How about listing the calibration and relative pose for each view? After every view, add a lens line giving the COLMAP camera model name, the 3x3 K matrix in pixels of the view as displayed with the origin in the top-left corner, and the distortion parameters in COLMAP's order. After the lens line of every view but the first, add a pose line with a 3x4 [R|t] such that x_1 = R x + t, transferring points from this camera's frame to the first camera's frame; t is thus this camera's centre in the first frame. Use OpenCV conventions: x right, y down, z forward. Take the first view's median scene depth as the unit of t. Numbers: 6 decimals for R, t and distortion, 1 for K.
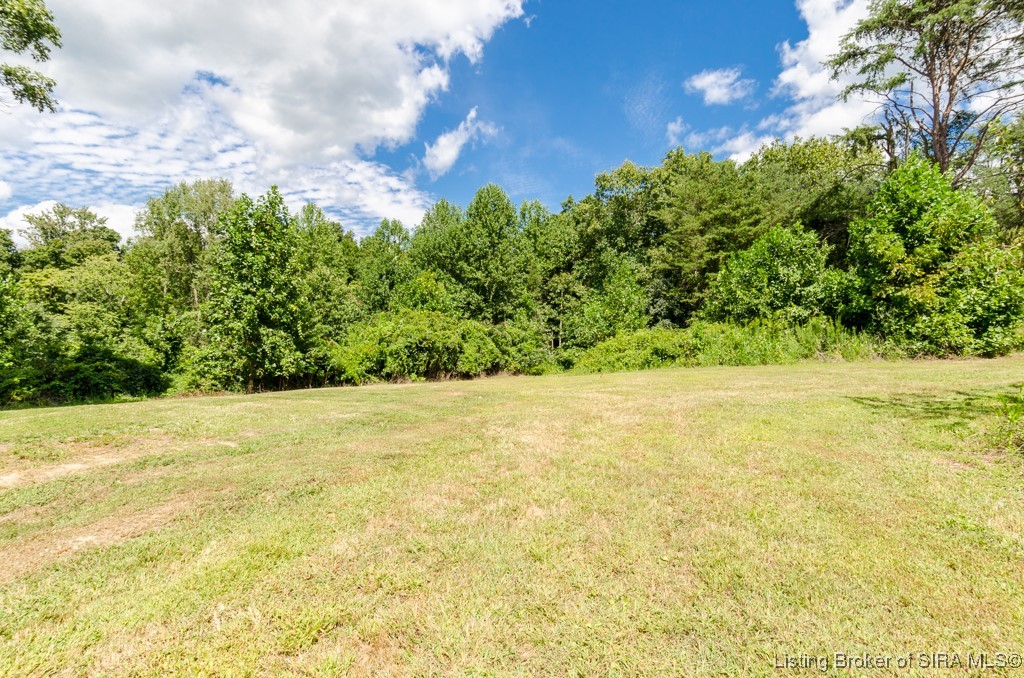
lens RADIAL K [[523.3, 0, 507.1], [0, 523.3, 336.3], [0, 0, 1]] dist [-0.019110, 0.000368]
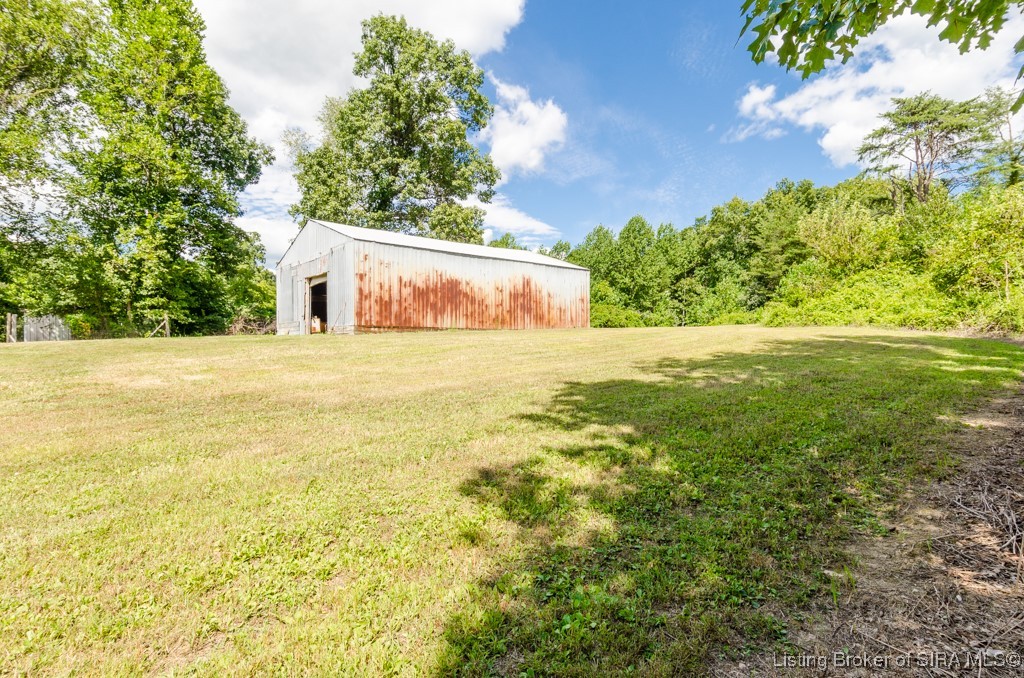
lens RADIAL K [[523.3, 0, 516.4], [0, 523.3, 349.0], [0, 0, 1]] dist [-0.019110, 0.000368]
pose [[0.980914, 0.000312, -0.194442, -0.076432], [0.005411, 0.999568, 0.028896, 0.031129], [0.194367, -0.029397, 0.980488, -0.512290]]
